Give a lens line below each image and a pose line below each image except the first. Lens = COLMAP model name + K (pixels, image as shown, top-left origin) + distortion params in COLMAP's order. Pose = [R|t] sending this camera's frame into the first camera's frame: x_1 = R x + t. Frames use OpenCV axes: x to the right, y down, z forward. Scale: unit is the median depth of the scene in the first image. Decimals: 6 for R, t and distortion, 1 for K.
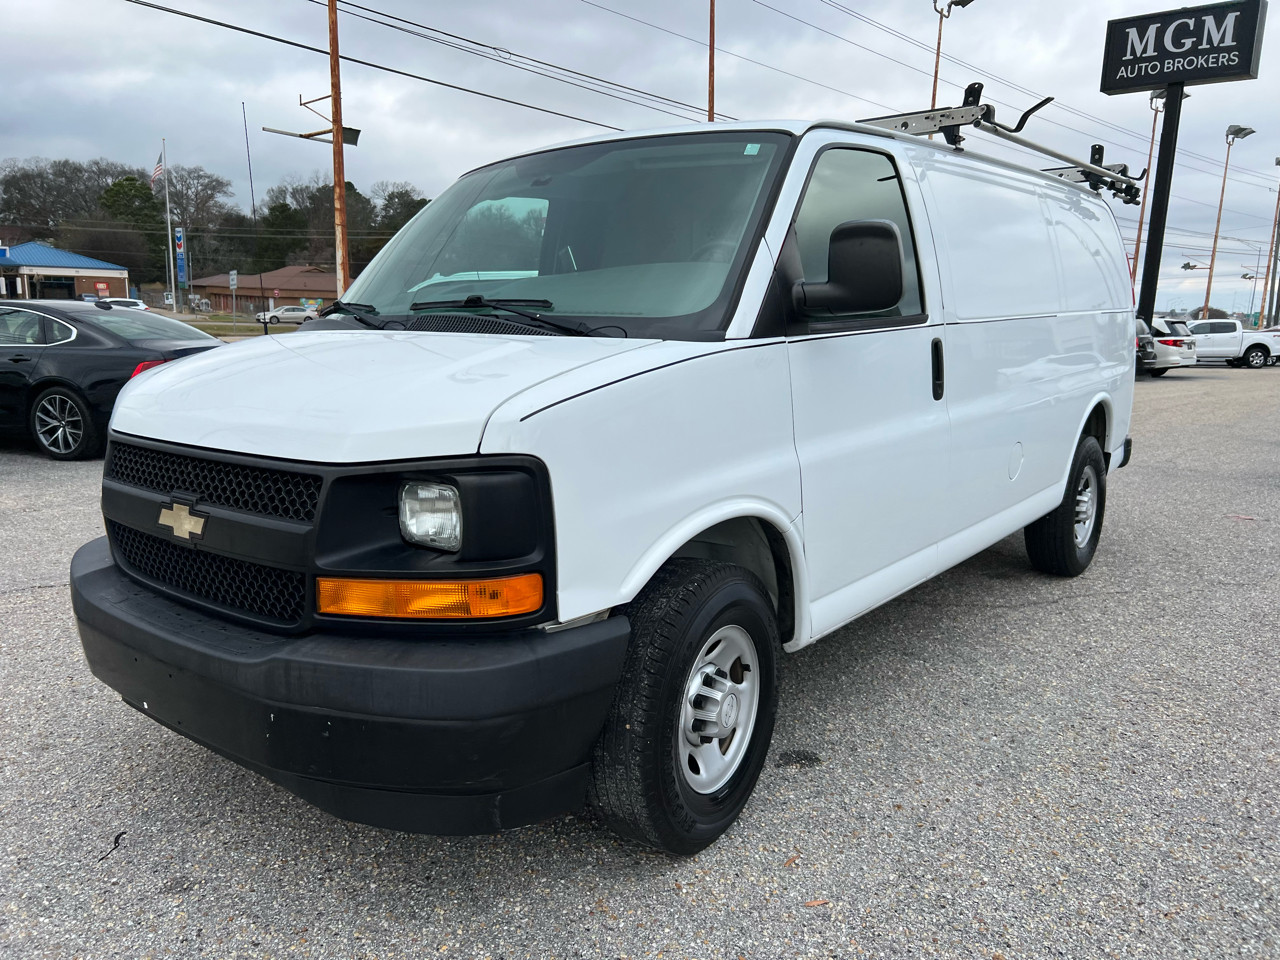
lens RADIAL K [[958.4, 0, 633.1], [0, 958.4, 483.7], [0, 0, 1]] dist [0.053751, -0.057691]
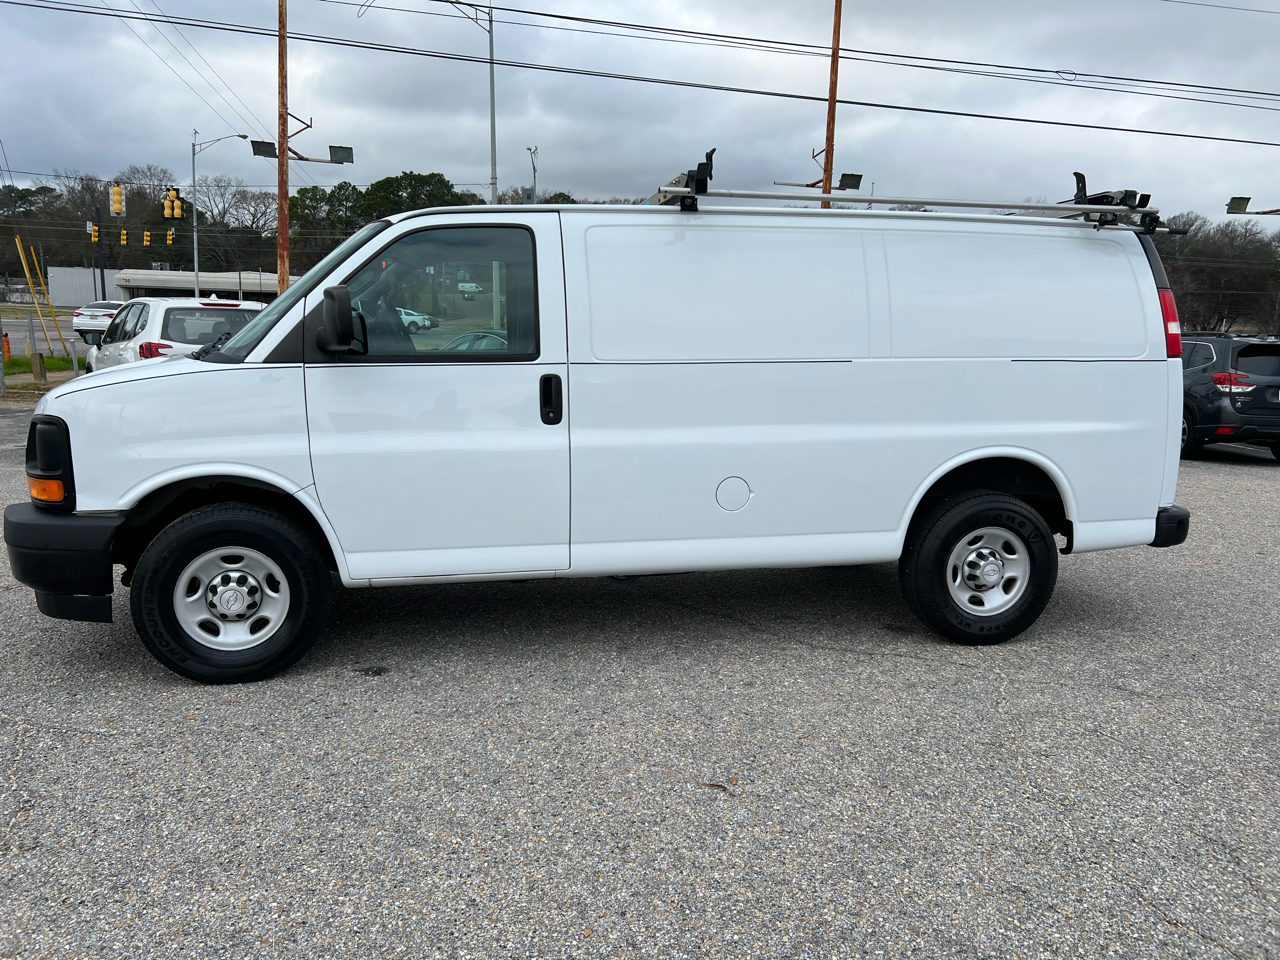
lens RADIAL K [[958.4, 0, 651.3], [0, 958.4, 485.8], [0, 0, 1]] dist [0.053751, -0.057691]
pose [[0.778703, 0.114112, -0.616927, 1.385210], [-0.130234, 0.991302, 0.018975, -0.058393], [0.613727, 0.065569, 0.786791, 0.153690]]
